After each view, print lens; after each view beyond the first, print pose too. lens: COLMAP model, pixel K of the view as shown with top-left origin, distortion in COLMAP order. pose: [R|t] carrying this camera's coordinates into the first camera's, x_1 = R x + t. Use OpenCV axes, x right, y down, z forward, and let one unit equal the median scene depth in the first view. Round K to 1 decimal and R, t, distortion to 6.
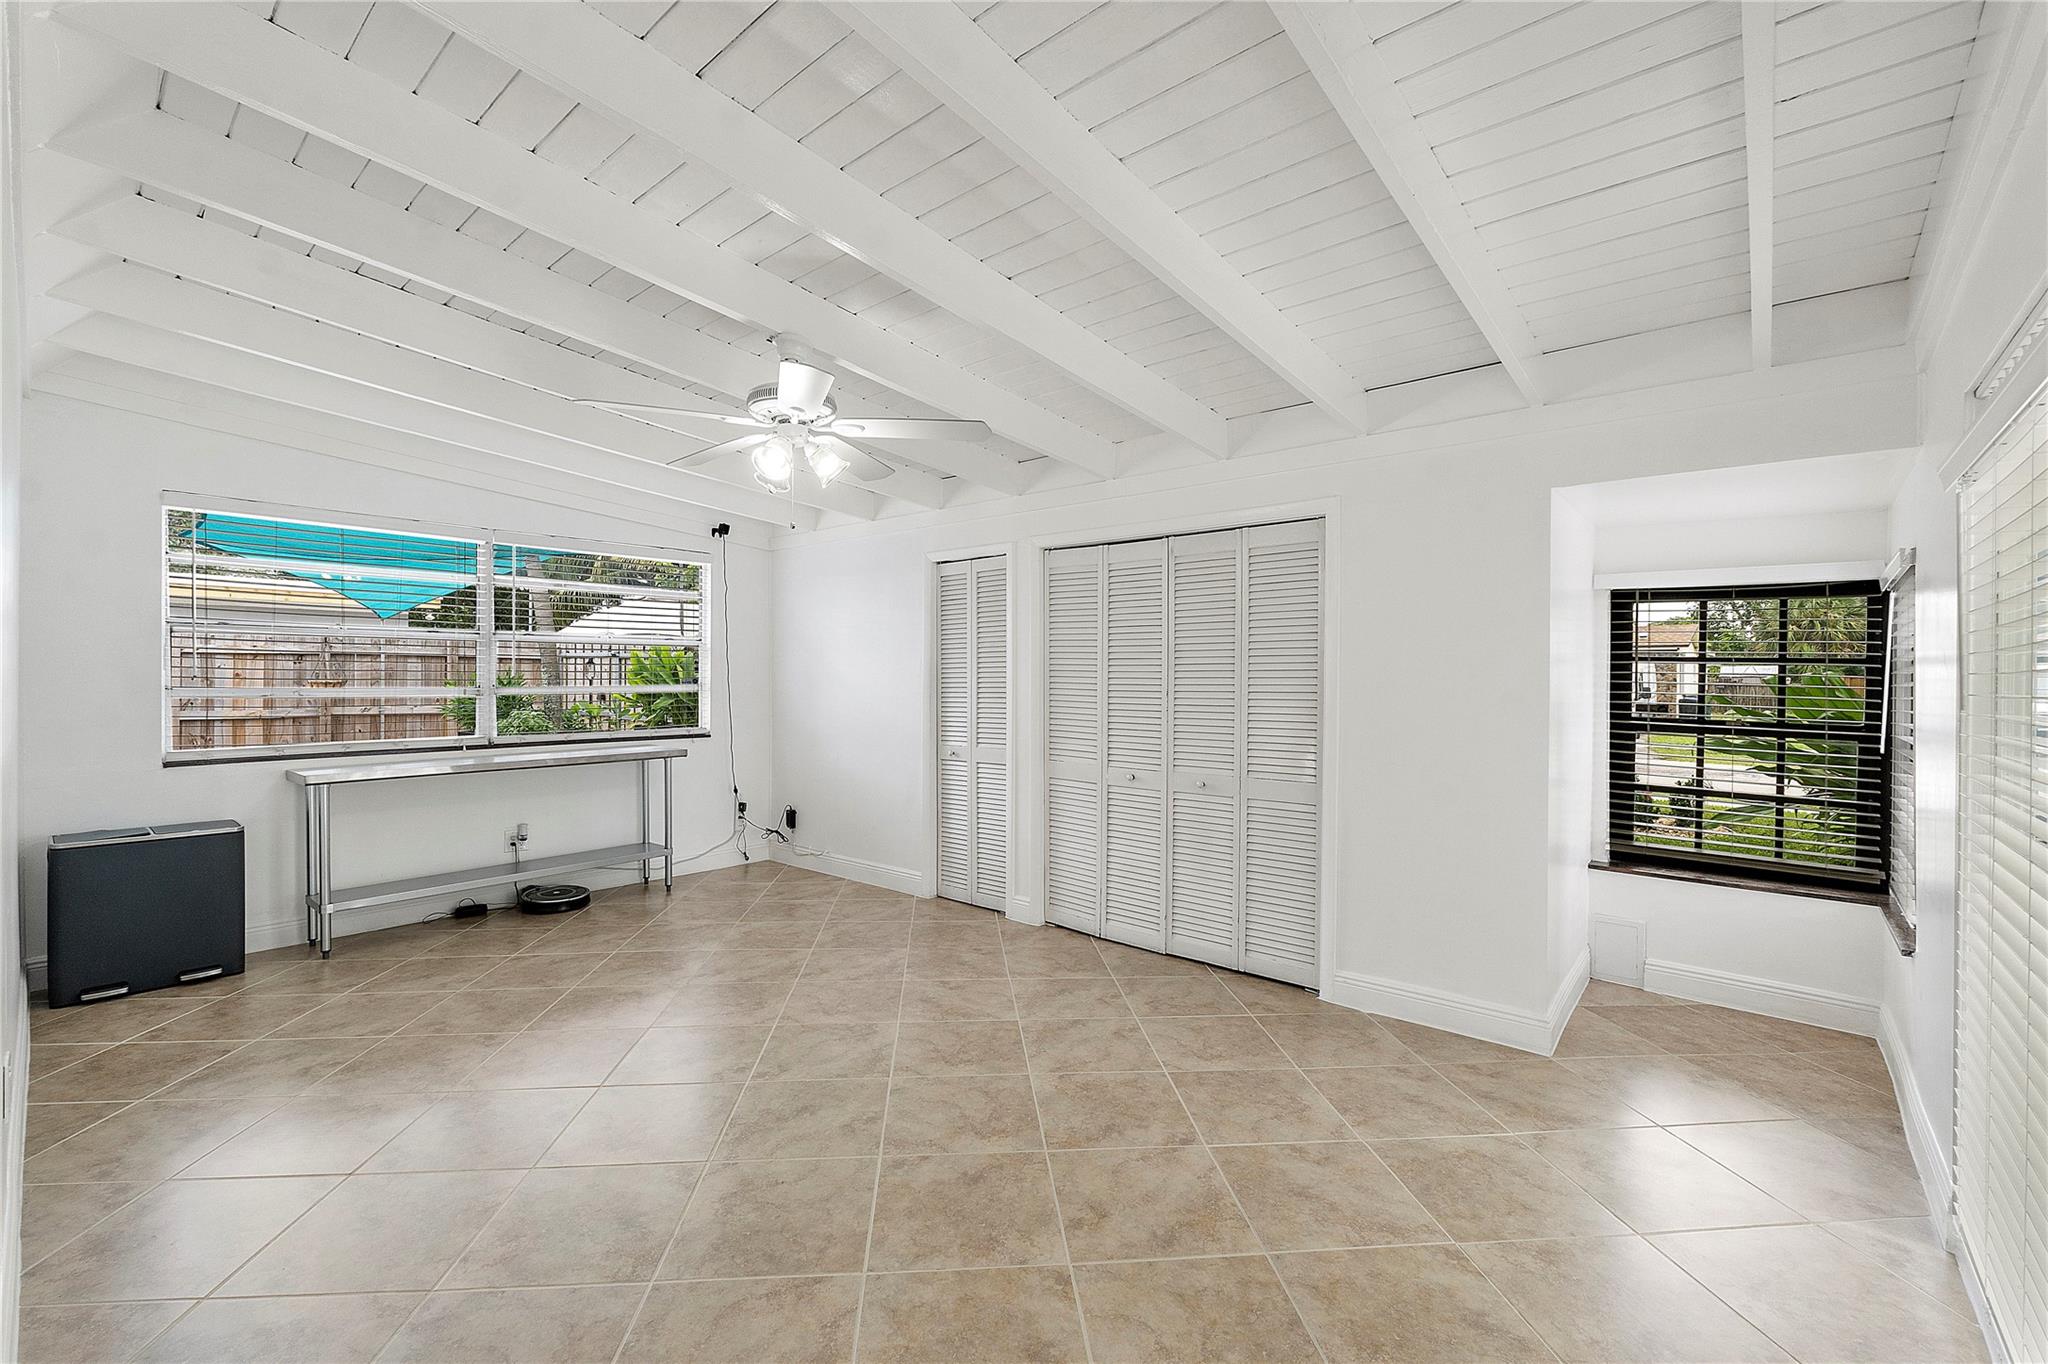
lens RADIAL K [[866.2, 0, 1009.7], [0, 866.2, 681.4], [0, 0, 1]] dist [-0.005584, -0.001572]
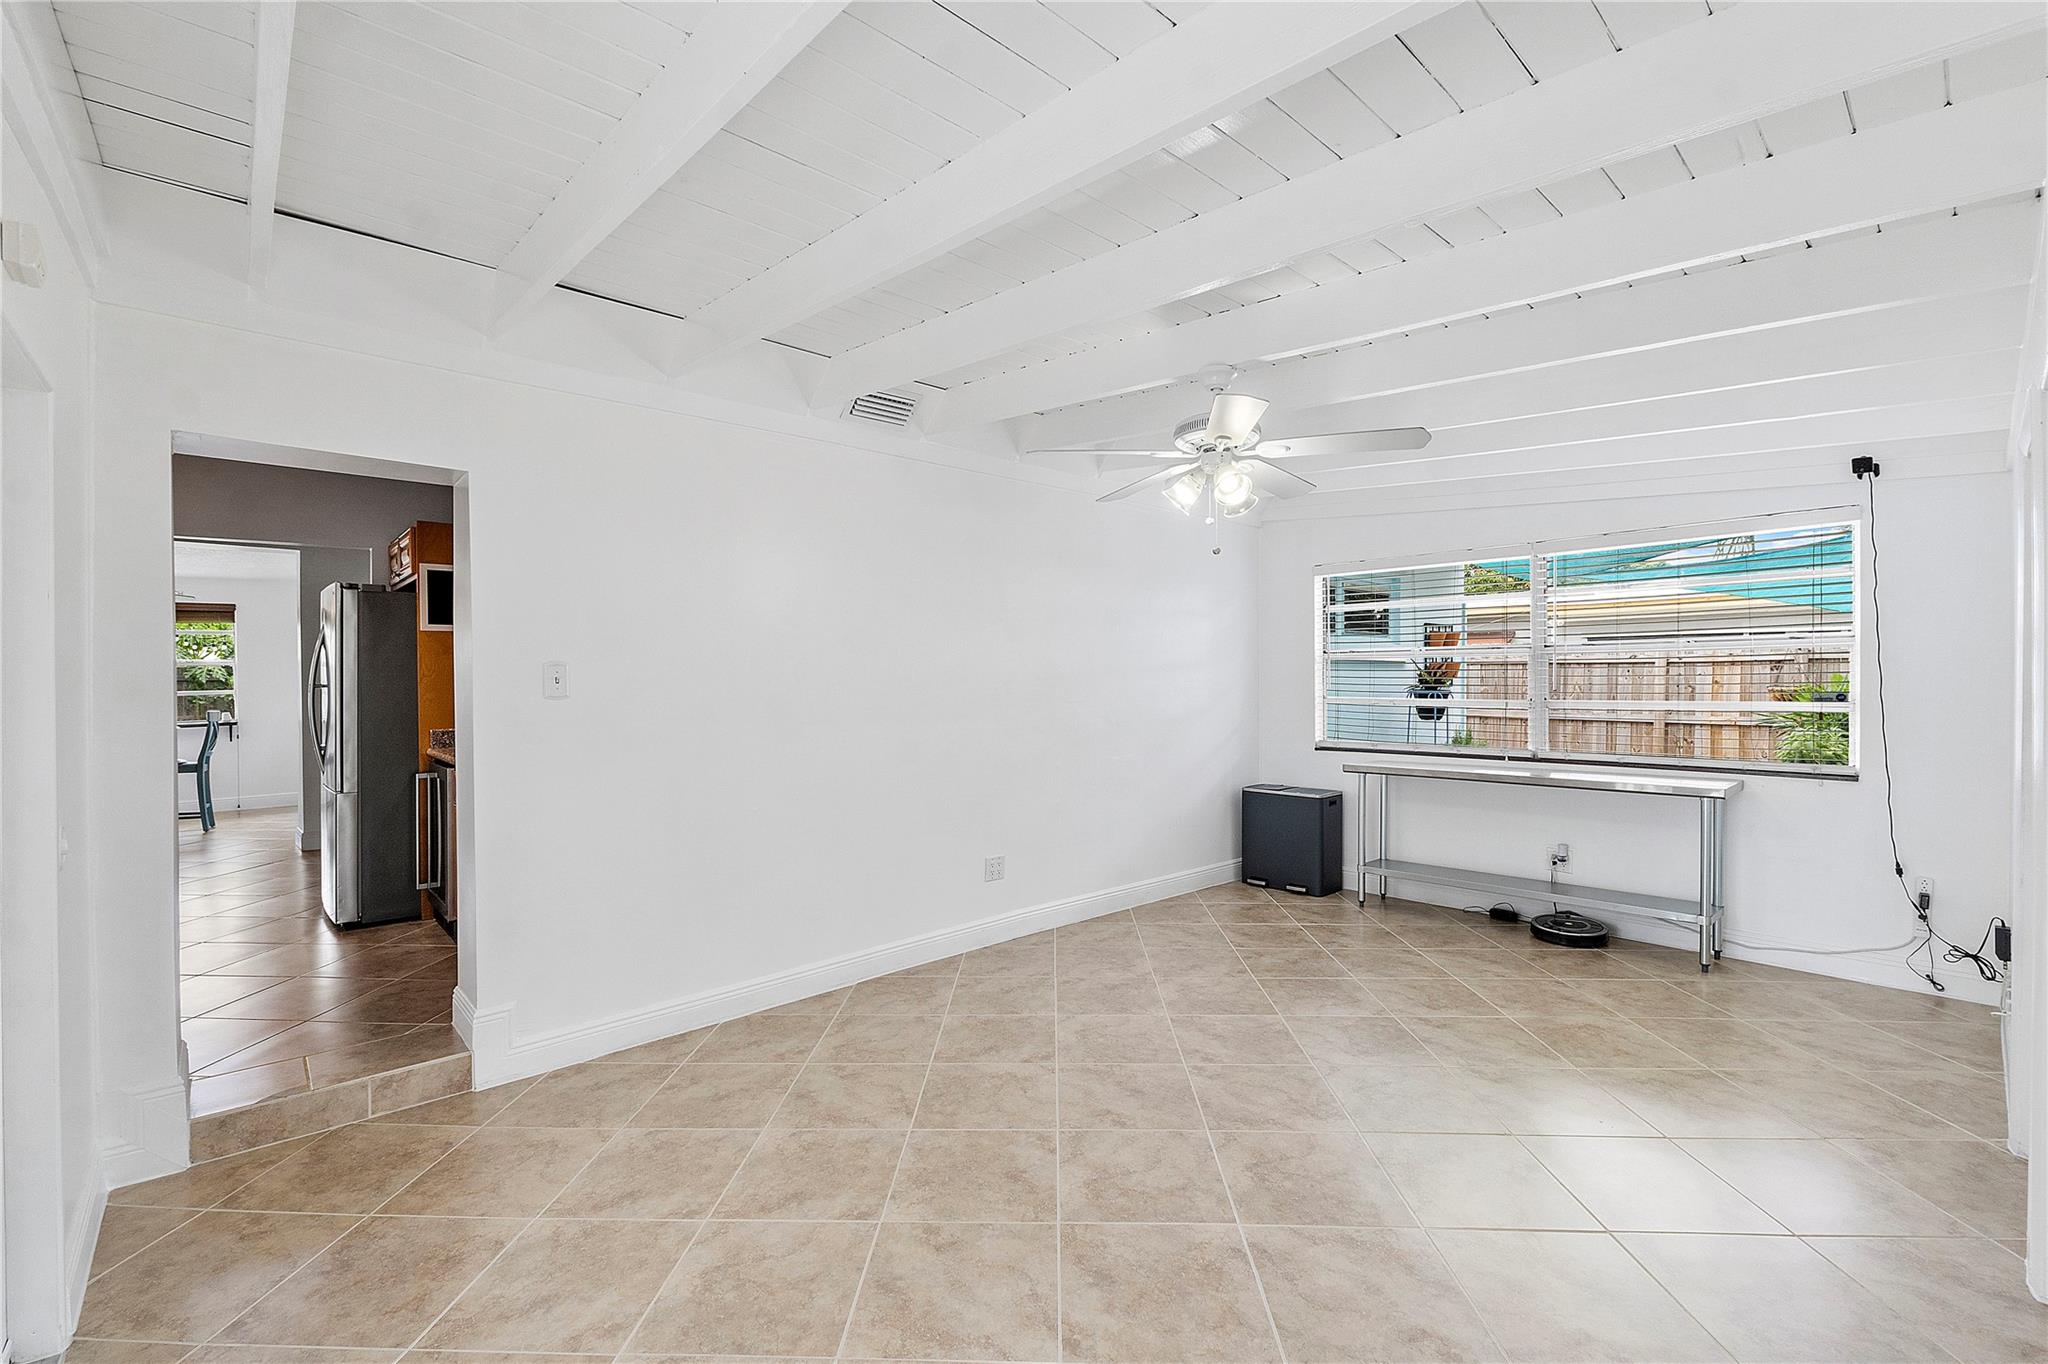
lens RADIAL K [[866.2, 0, 1010.4], [0, 866.2, 687.1], [0, 0, 1]] dist [-0.005584, -0.001572]
pose [[-0.119757, 0.005844, -0.992786, 0.559706], [0.000860, 0.999983, 0.005782, -0.018149], [0.992803, -0.000162, -0.119760, 0.620733]]
